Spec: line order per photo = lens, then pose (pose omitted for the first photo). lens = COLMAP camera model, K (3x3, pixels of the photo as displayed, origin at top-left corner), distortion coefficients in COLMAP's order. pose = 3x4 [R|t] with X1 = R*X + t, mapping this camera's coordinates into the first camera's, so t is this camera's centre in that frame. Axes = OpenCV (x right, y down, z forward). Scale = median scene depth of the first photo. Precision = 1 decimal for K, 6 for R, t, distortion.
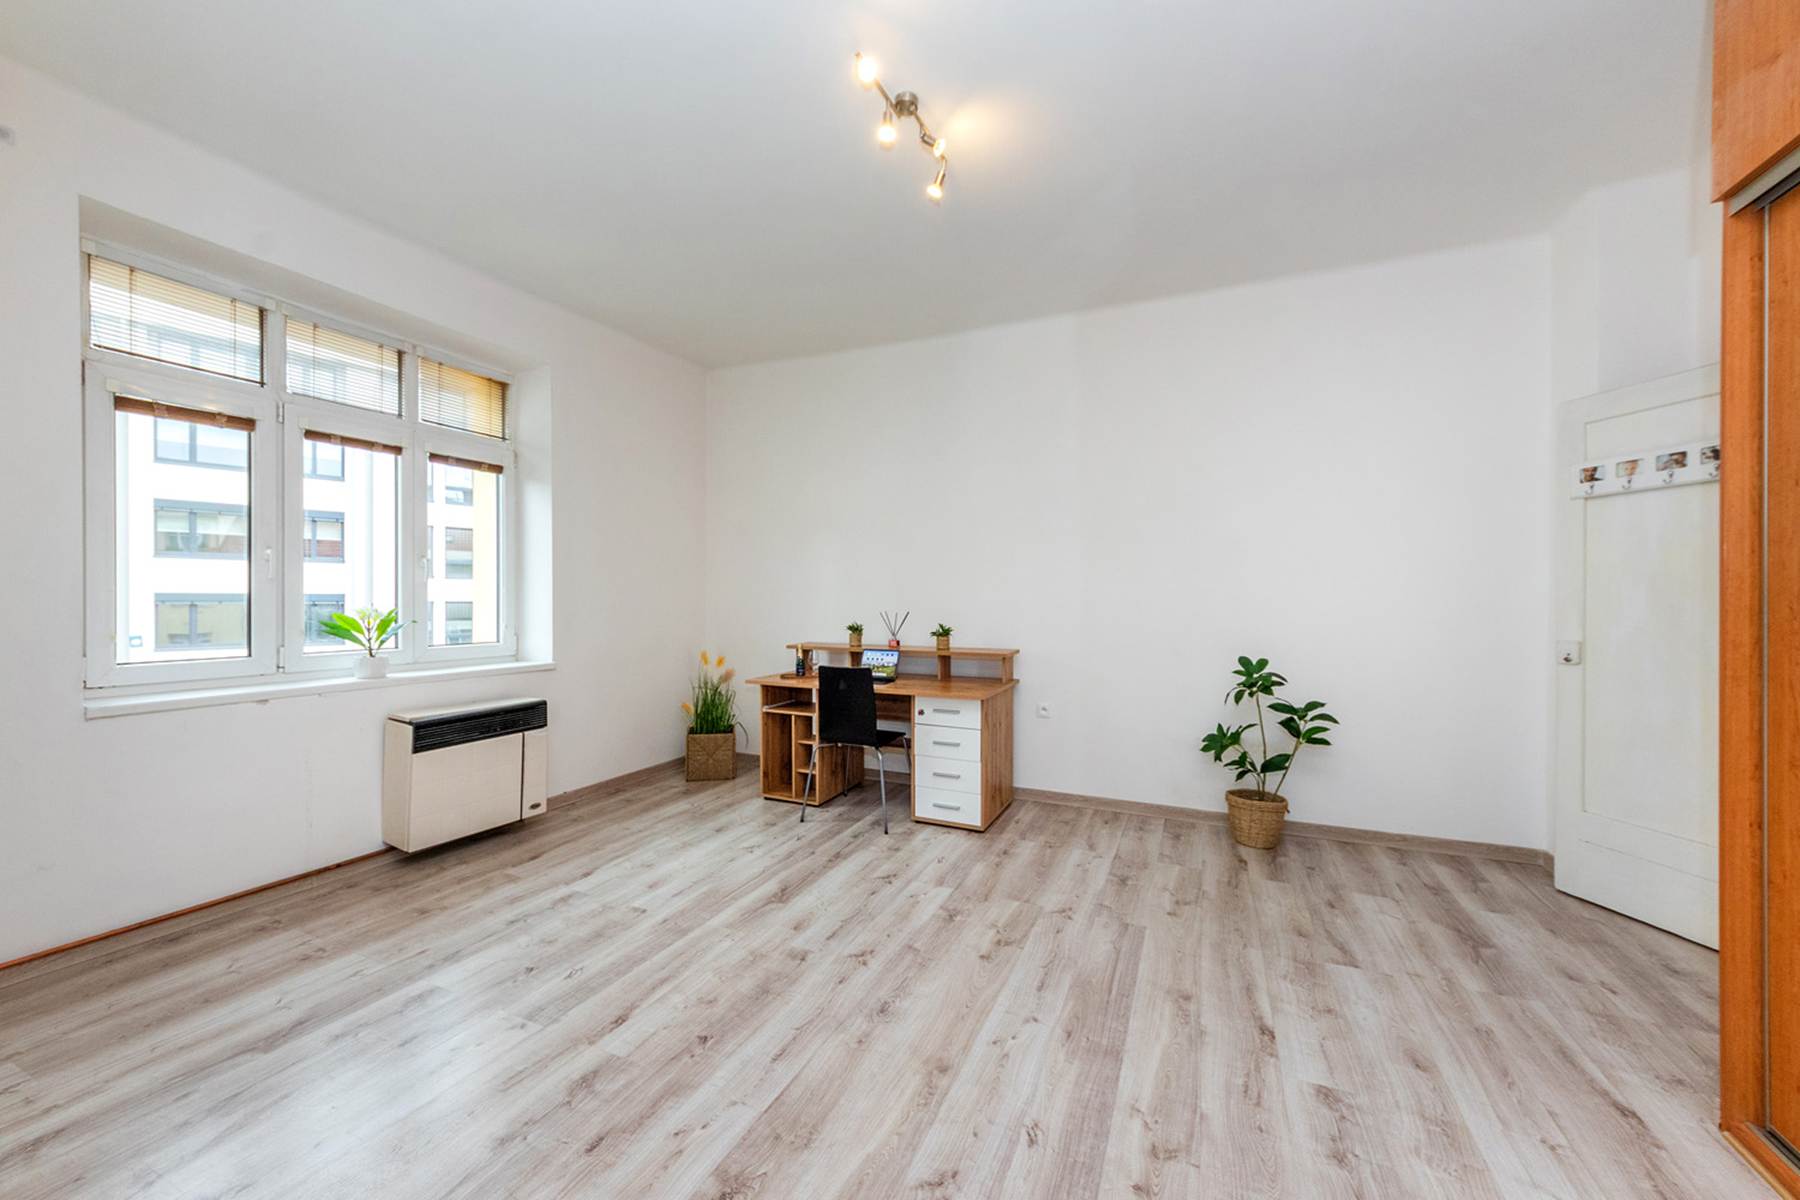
lens RADIAL K [[681.2, 0, 889.9], [0, 681.2, 591.5], [0, 0, 1]] dist [0.003706, -0.000766]
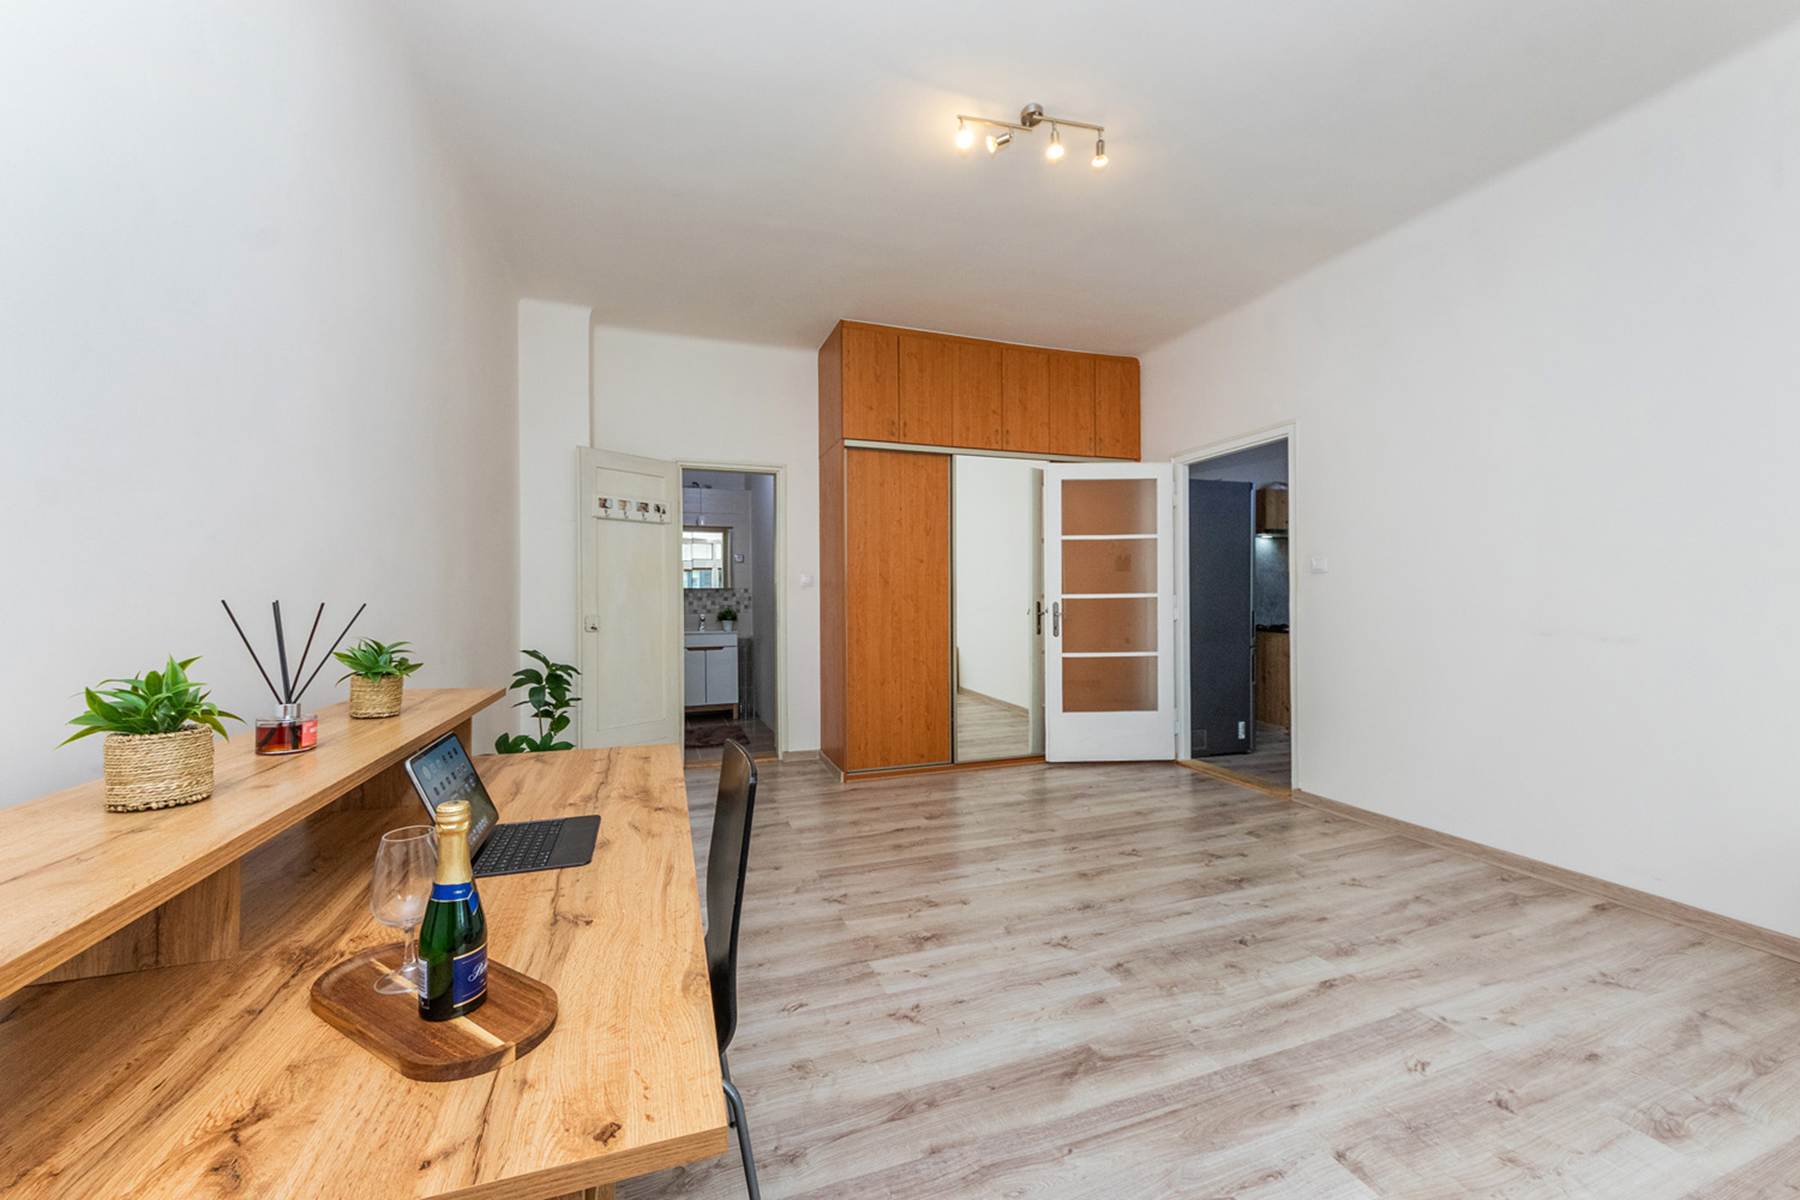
lens RADIAL K [[681.2, 0, 889.1], [0, 681.2, 627.5], [0, 0, 1]] dist [0.003706, -0.000766]
pose [[-0.697481, -0.030055, 0.715973, -0.476575], [-0.000727, 0.999149, 0.041234, 0.037768], [-0.716603, 0.028239, -0.696909, 1.584312]]
